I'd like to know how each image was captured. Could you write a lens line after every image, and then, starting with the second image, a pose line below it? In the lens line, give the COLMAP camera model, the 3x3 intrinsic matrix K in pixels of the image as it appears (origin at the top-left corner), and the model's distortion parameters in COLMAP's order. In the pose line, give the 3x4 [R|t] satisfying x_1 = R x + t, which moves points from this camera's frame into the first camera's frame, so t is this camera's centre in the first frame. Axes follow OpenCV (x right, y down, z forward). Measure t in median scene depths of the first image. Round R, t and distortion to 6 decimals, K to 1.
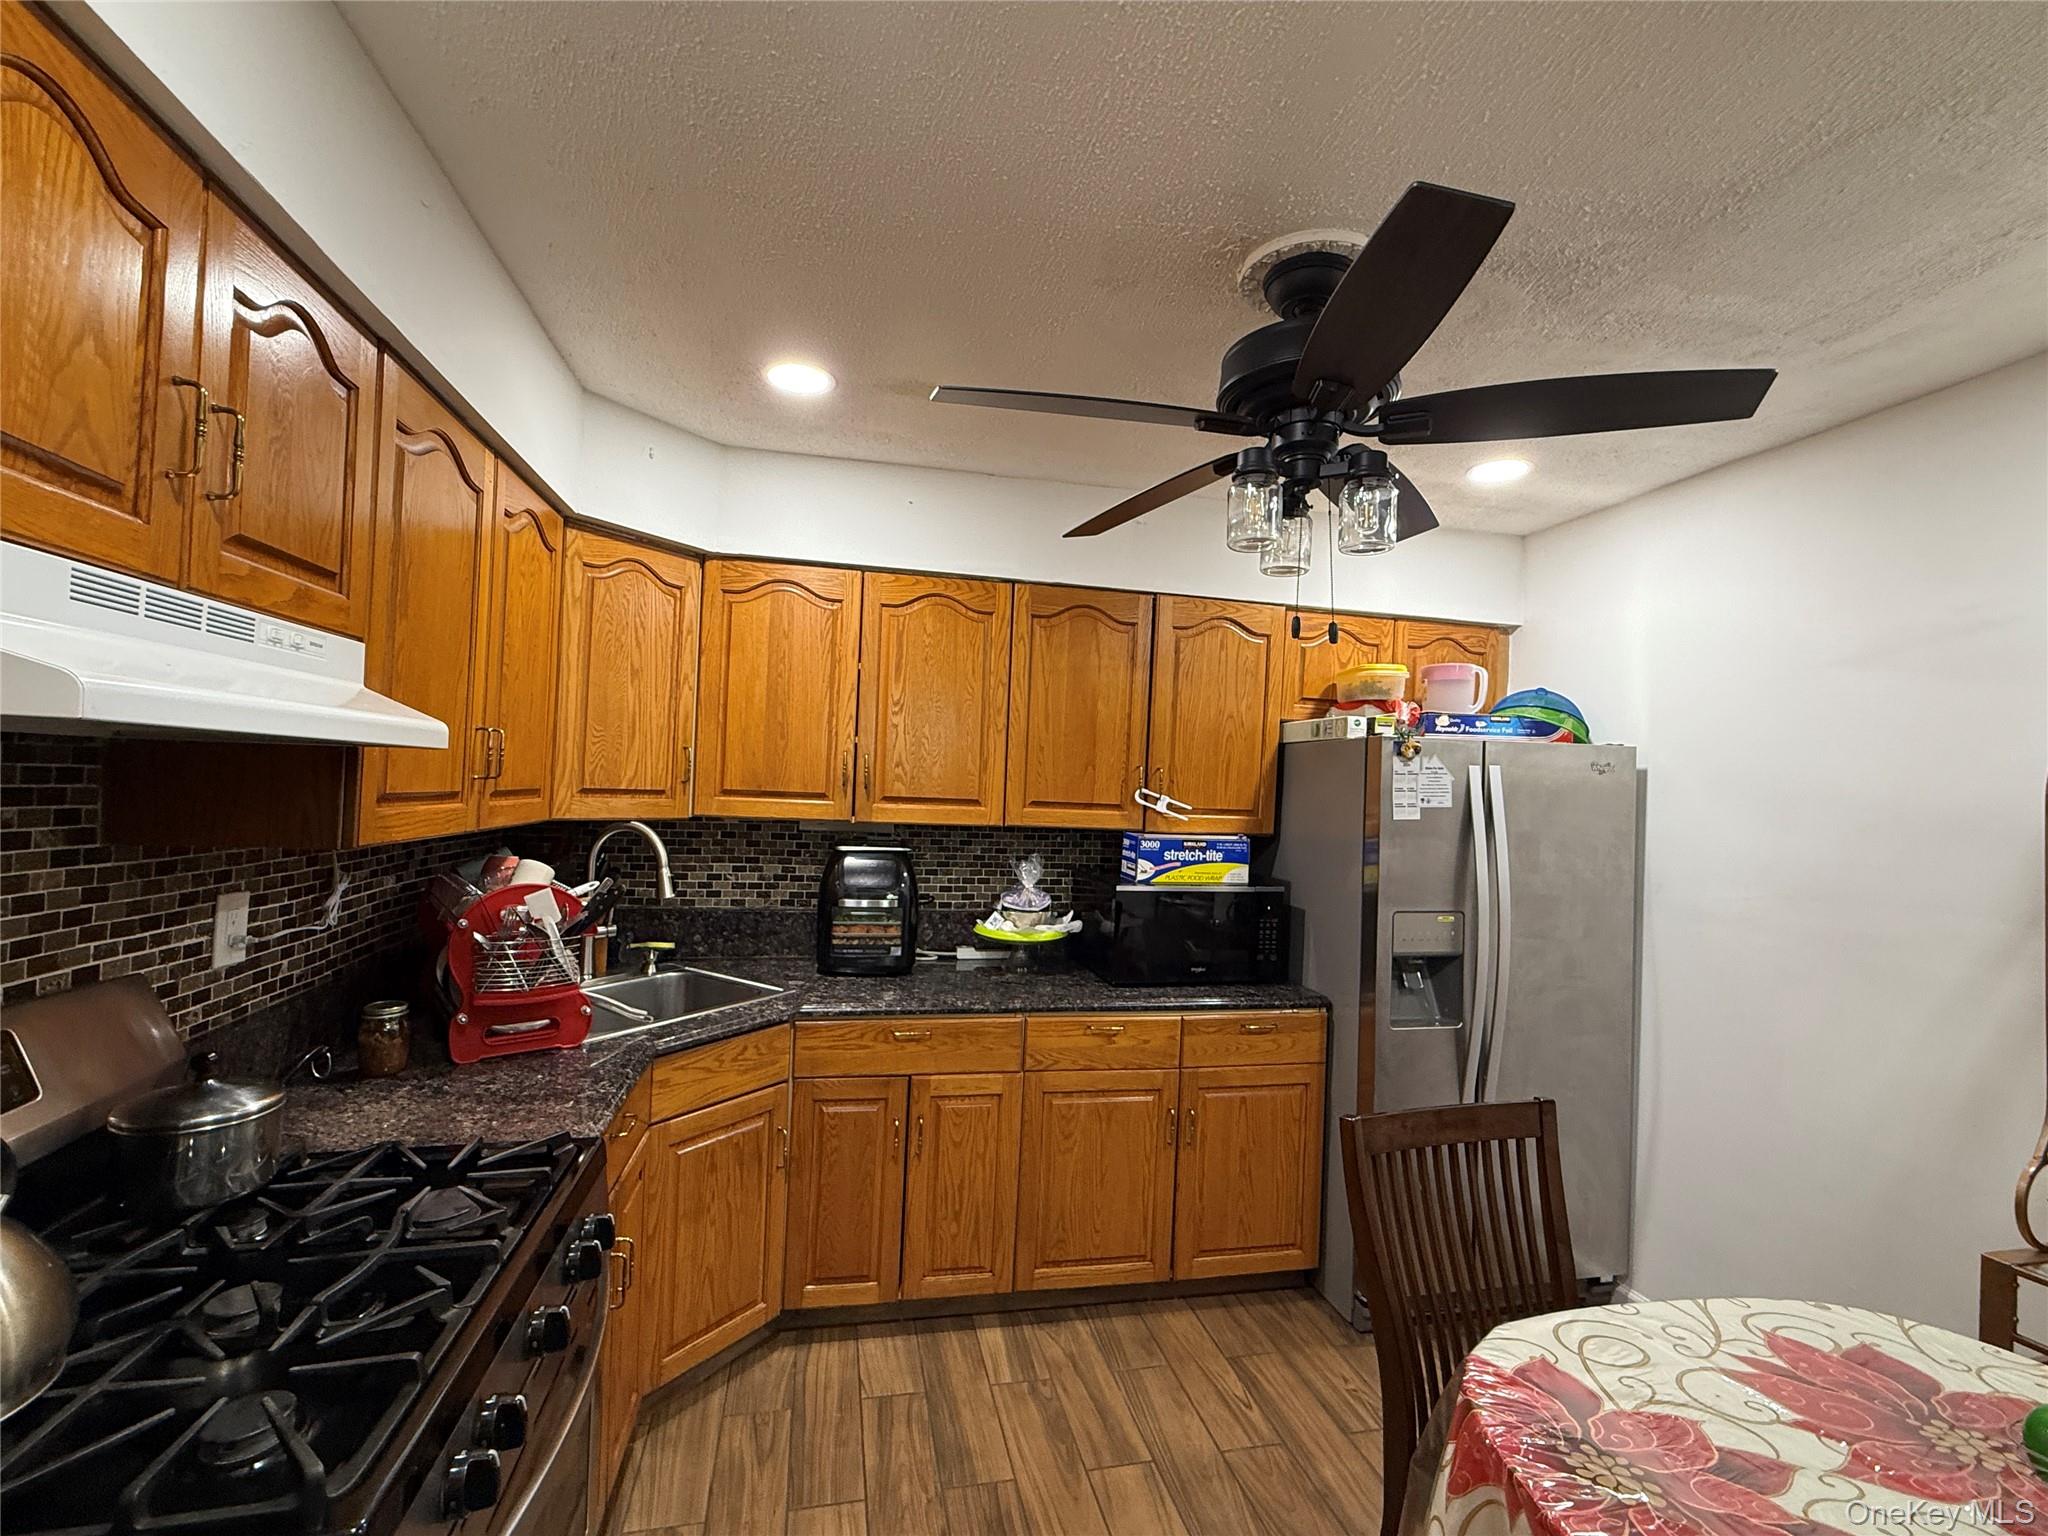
lens RADIAL K [[893.0, 0, 1020.3], [0, 893.0, 768.4], [0, 0, 1]] dist [0.000260, -0.000266]
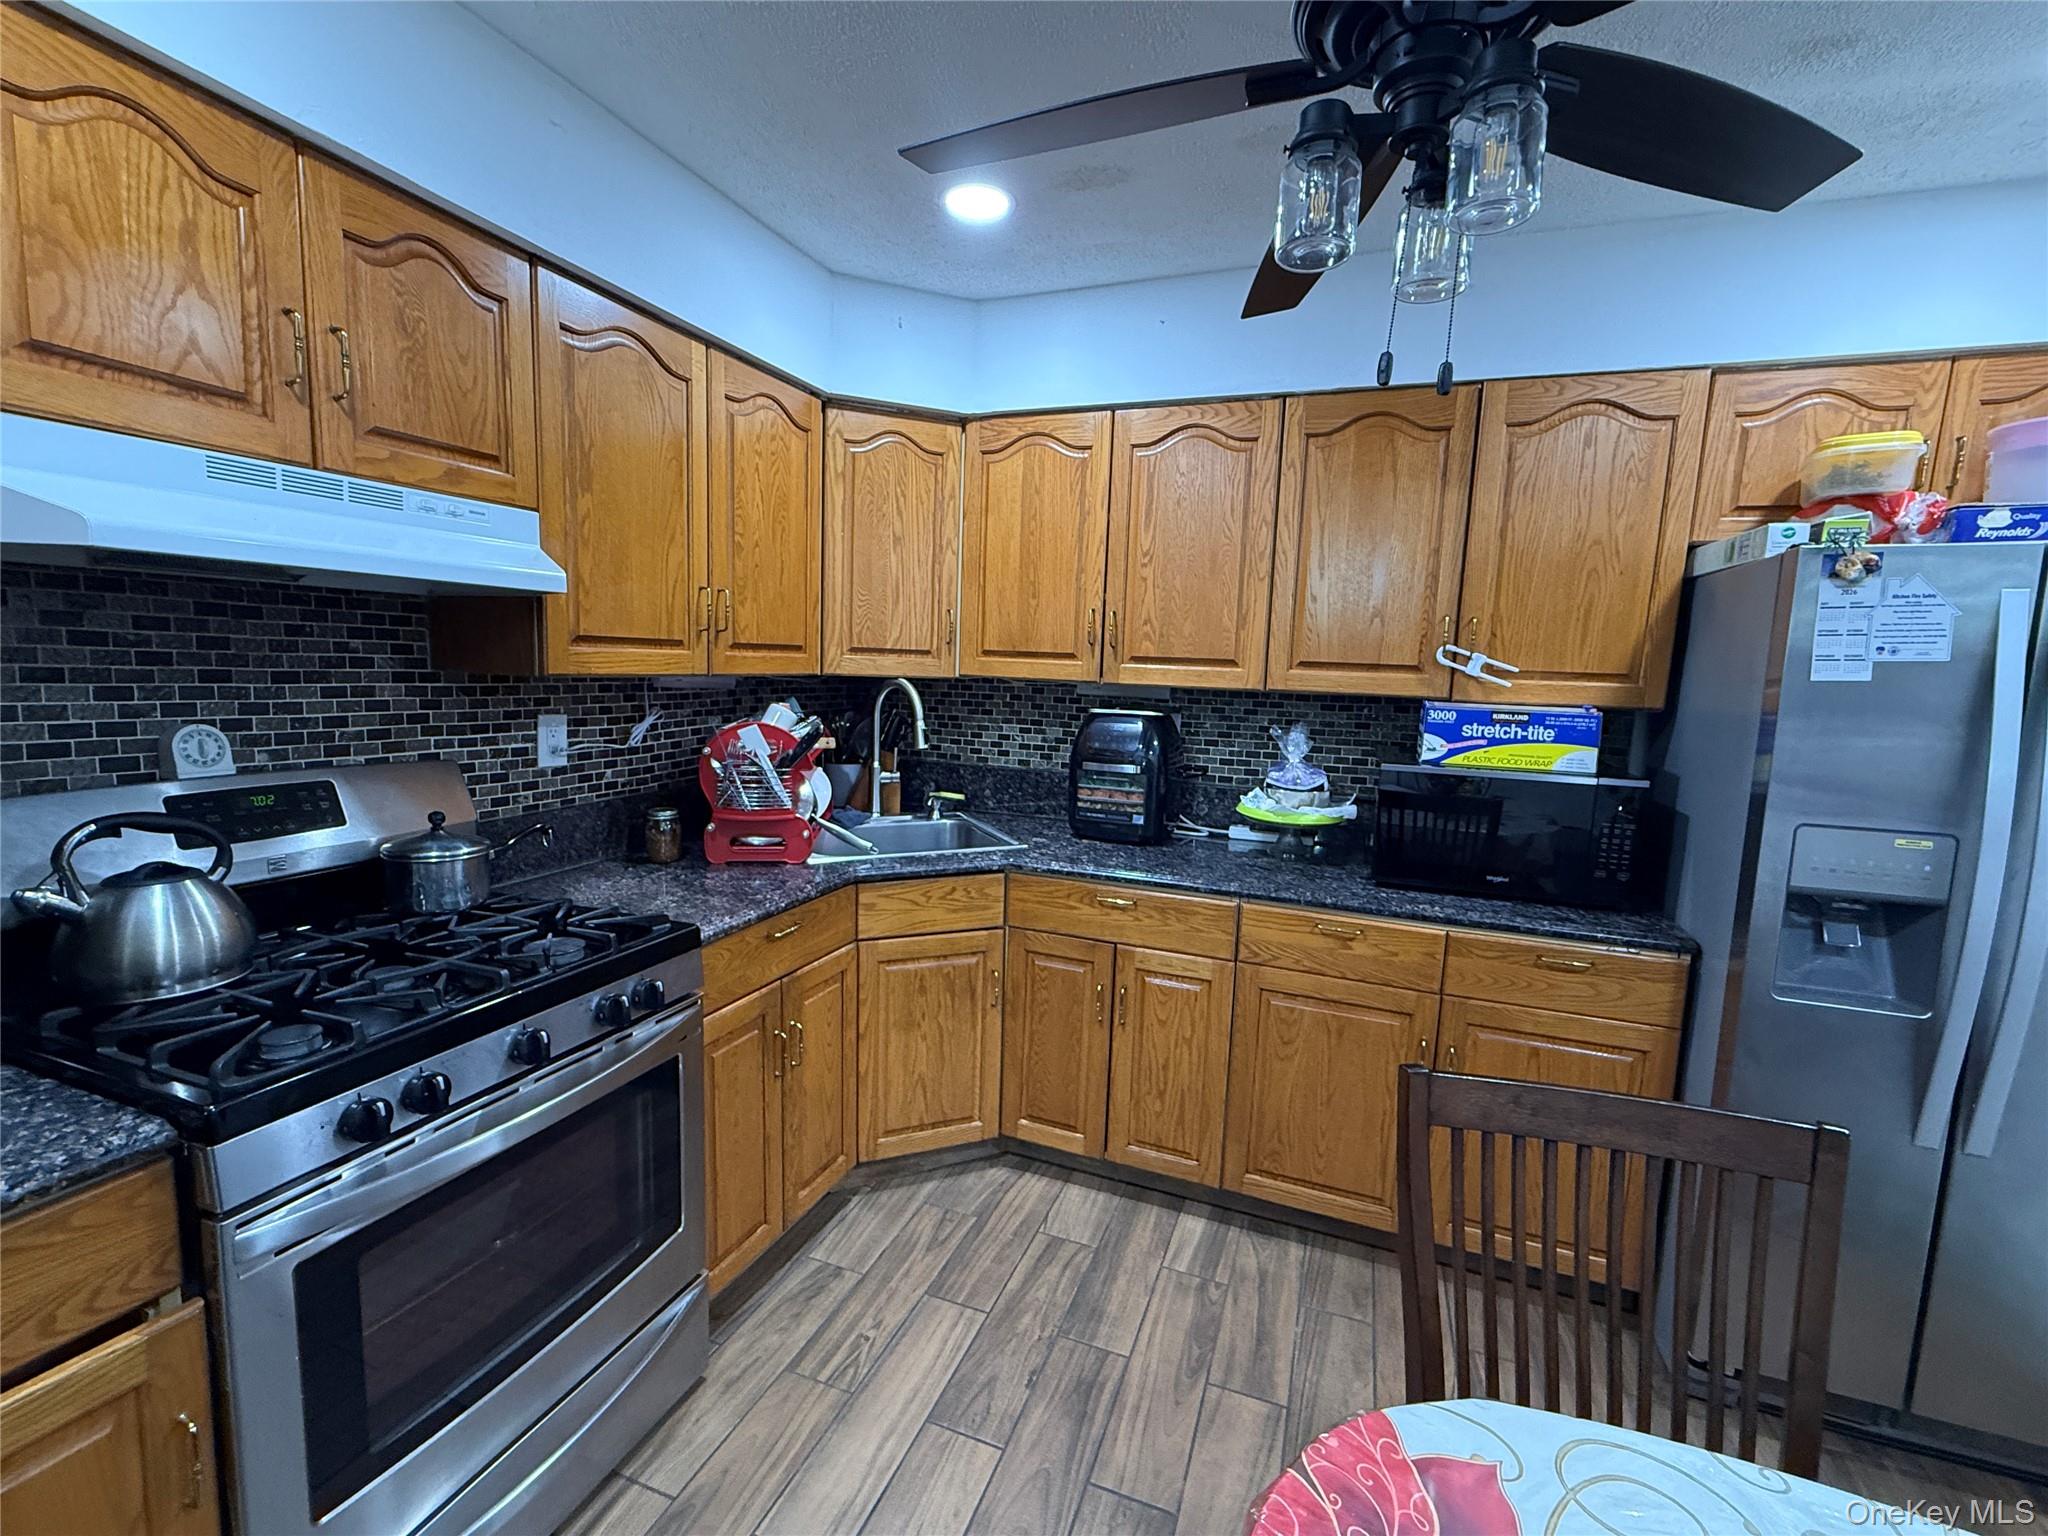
lens RADIAL K [[893.0, 0, 1020.8], [0, 893.0, 769.1], [0, 0, 1]] dist [0.000260, -0.000266]
pose [[0.834945, 0.059736, -0.547082, 0.303001], [0.006359, 0.992978, 0.118128, 0.041634], [0.550297, -0.102109, 0.828702, 0.160556]]
